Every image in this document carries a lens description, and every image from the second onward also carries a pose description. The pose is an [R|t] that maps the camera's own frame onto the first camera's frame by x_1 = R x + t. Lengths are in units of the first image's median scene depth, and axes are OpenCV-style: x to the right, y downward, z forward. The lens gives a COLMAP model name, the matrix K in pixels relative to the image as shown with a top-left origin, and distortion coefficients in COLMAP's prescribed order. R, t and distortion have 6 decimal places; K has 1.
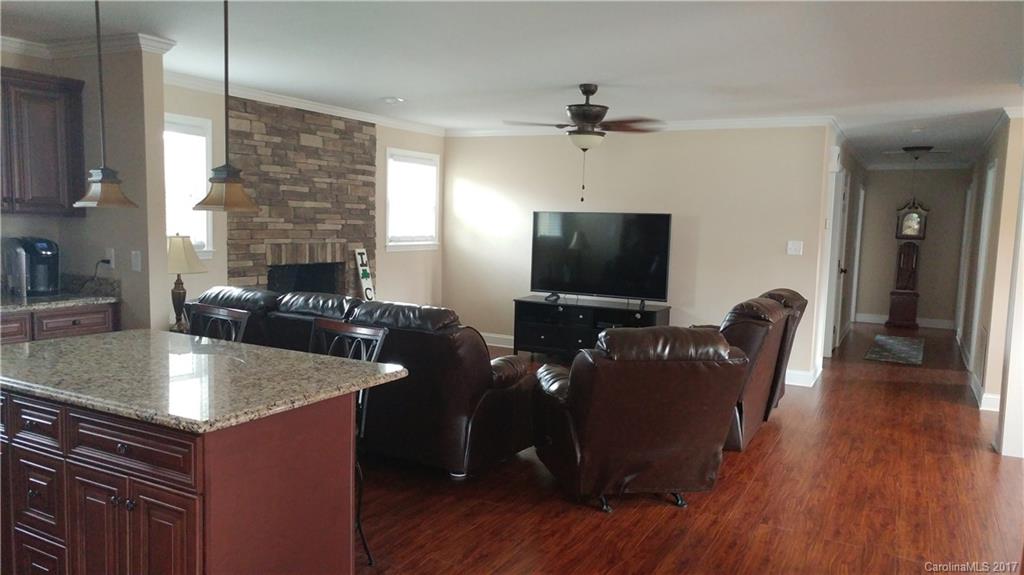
lens RADIAL K [[739.3, 0, 512.0], [0, 739.3, 287.5], [0, 0, 1]] dist [0.014757, 0.001970]
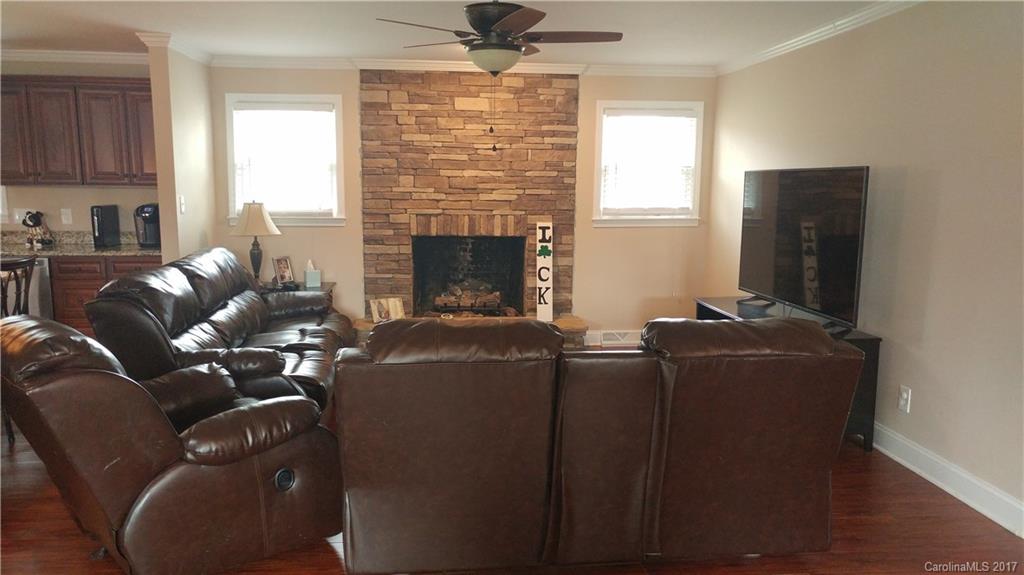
lens RADIAL K [[733.8, 0, 512.0], [0, 733.8, 287.5], [0, 0, 1]] dist [0.096202, -0.001048]
pose [[0.569838, 0.090855, -0.816719, 0.534757], [-0.068961, 0.995651, 0.062645, -0.029188], [0.818859, 0.020625, 0.573625, 0.506129]]
